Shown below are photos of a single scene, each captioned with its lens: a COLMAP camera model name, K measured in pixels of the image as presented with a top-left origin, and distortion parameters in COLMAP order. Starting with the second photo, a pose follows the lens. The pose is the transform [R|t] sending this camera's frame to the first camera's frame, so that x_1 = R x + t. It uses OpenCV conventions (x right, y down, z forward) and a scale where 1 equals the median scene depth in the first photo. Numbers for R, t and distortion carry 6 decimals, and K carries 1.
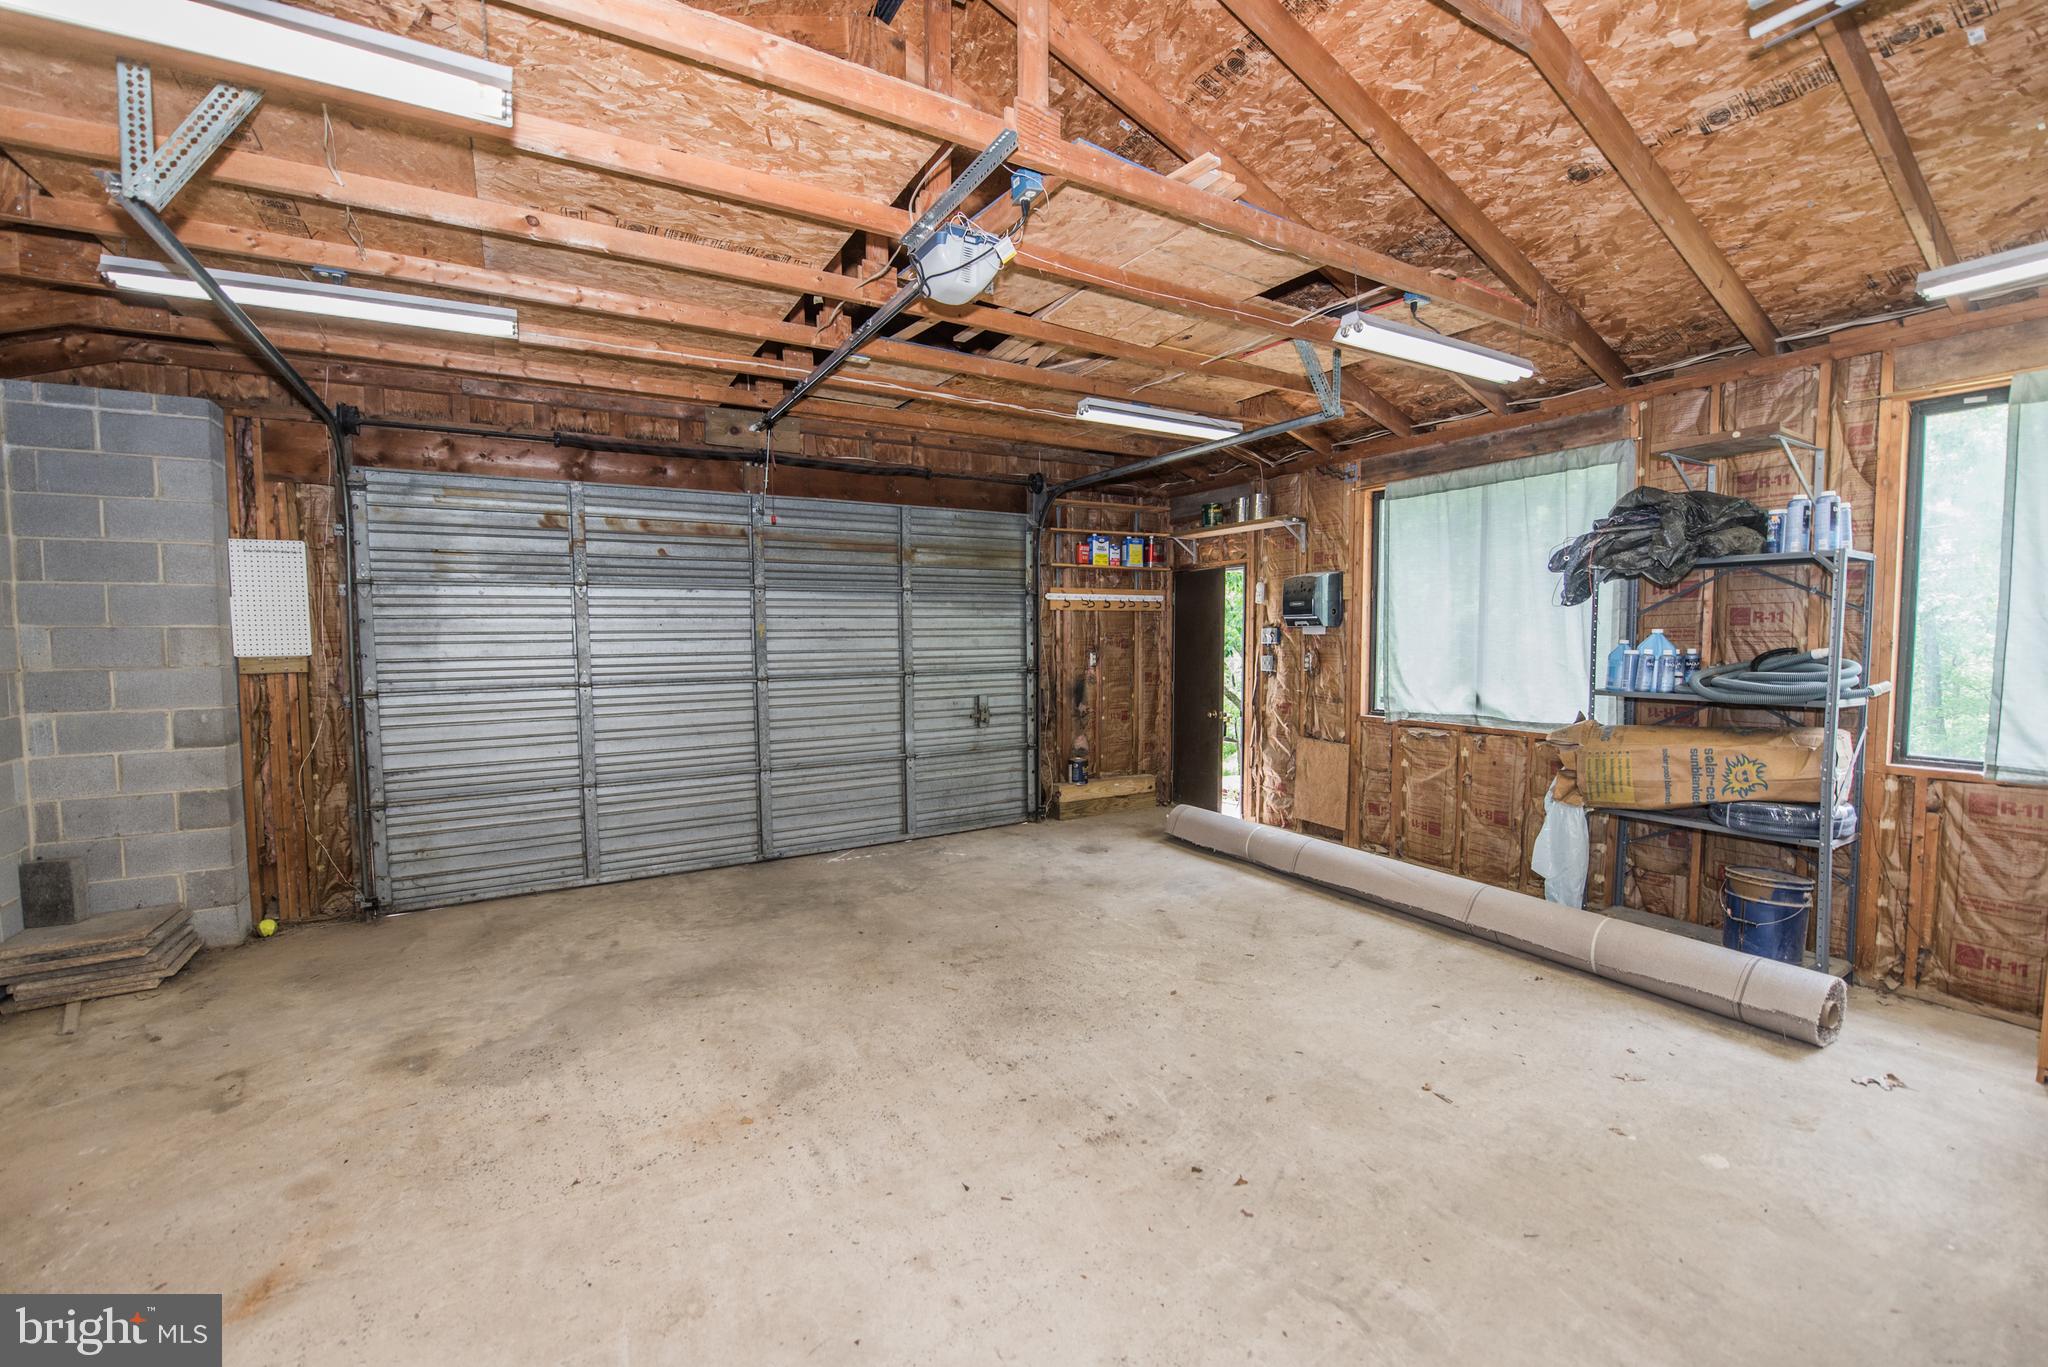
lens RADIAL K [[814.7, 0, 1018.1], [0, 814.7, 683.0], [0, 0, 1]] dist [-0.014211, -0.002587]
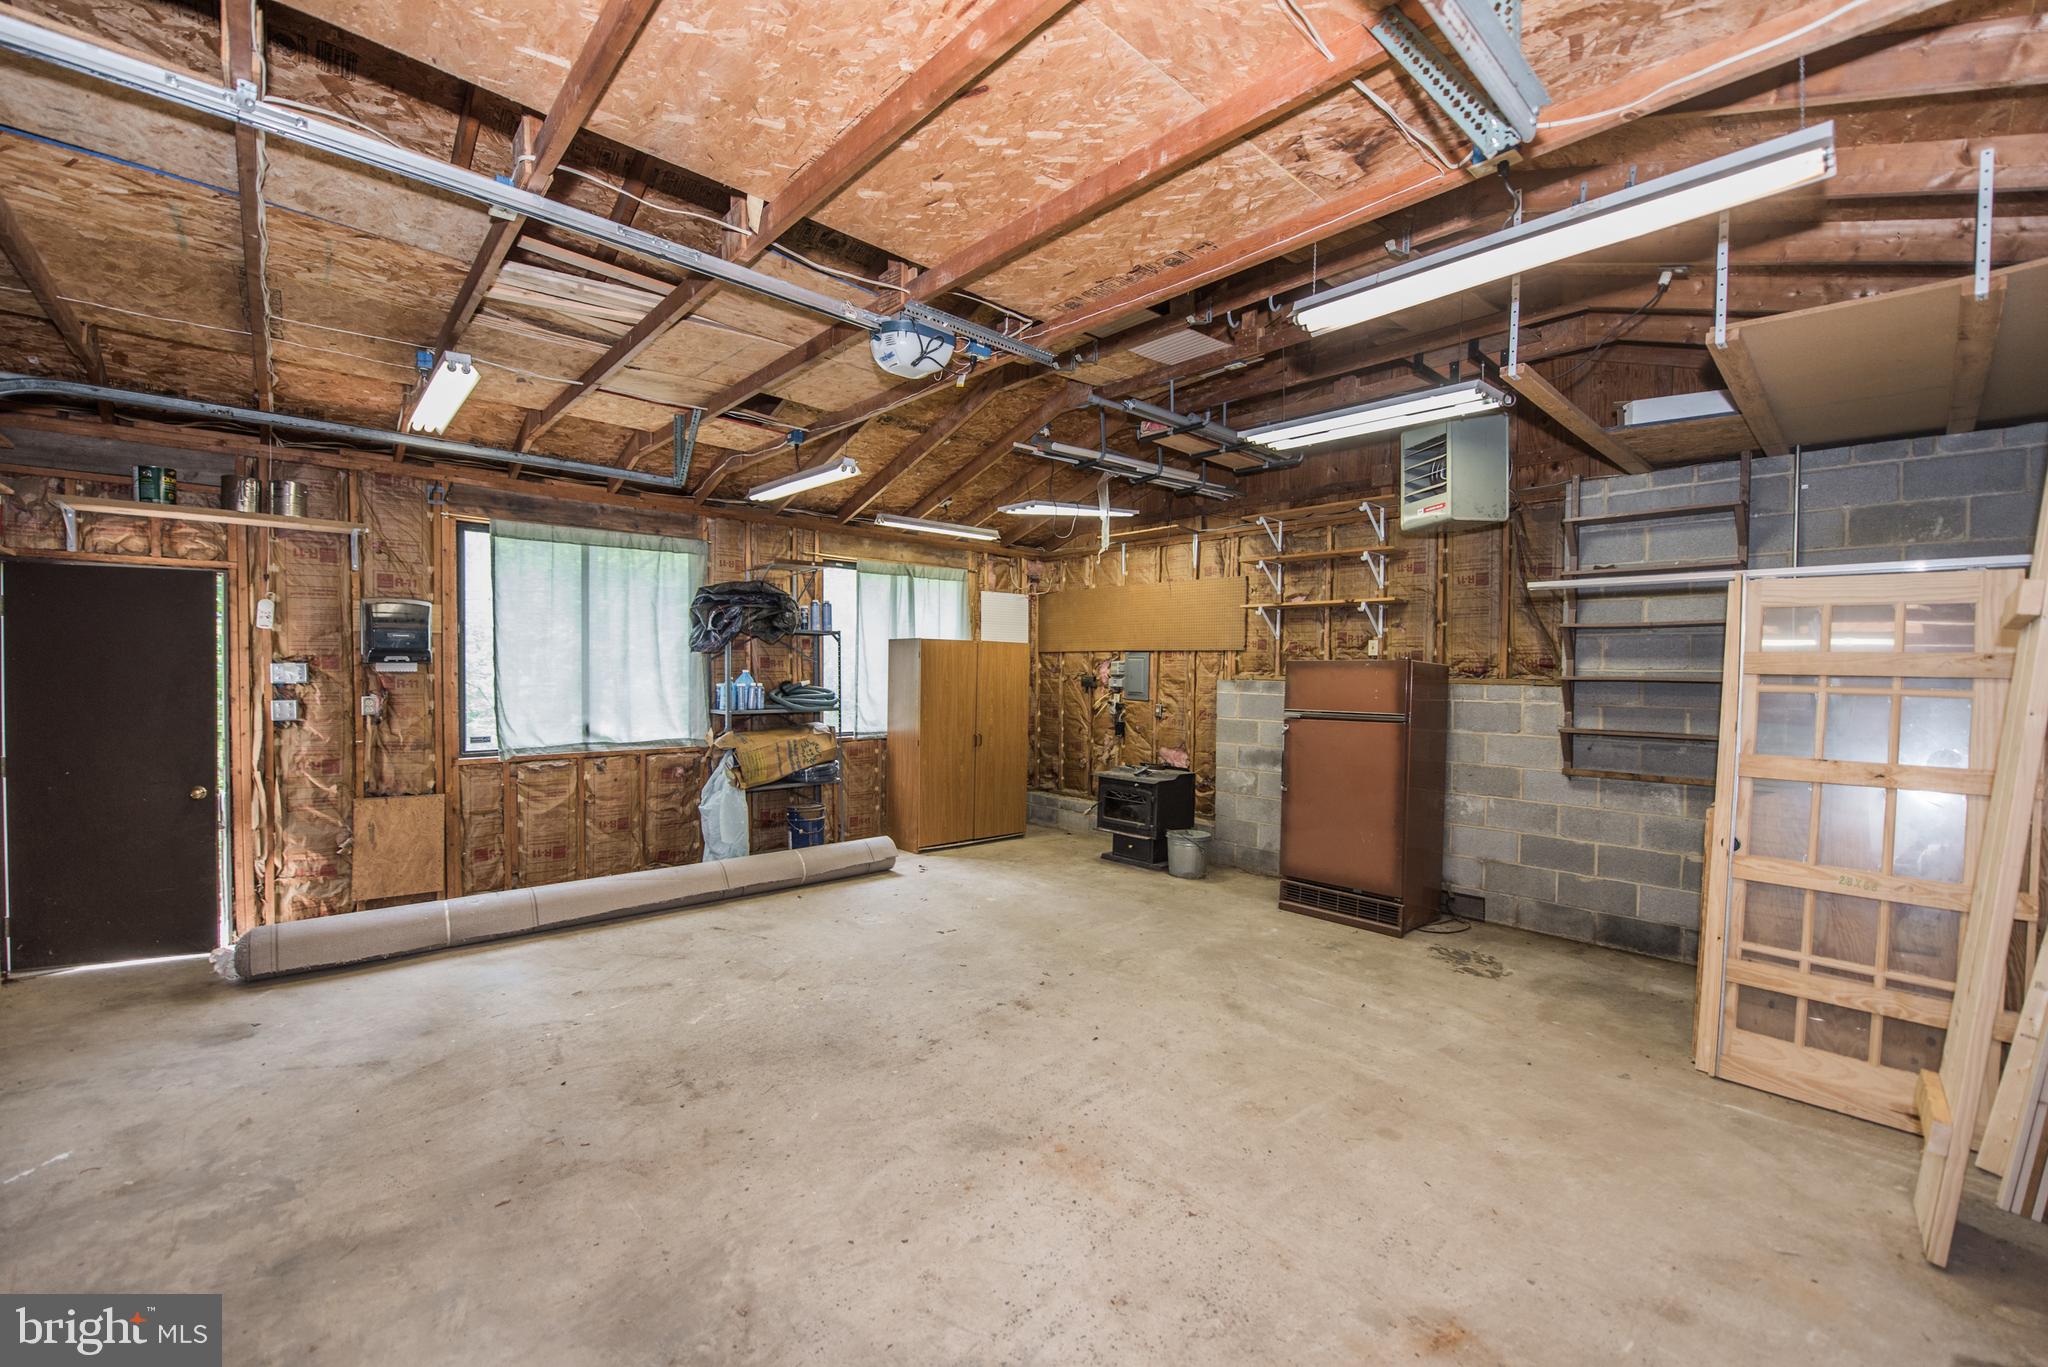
lens RADIAL K [[814.7, 0, 1018.1], [0, 814.7, 683.0], [0, 0, 1]] dist [-0.014211, -0.002587]
pose [[-0.195726, -0.014152, 0.980556, -0.757508], [0.050310, 0.998434, 0.024452, -0.046507], [-0.979367, 0.054117, -0.194708, 0.693900]]
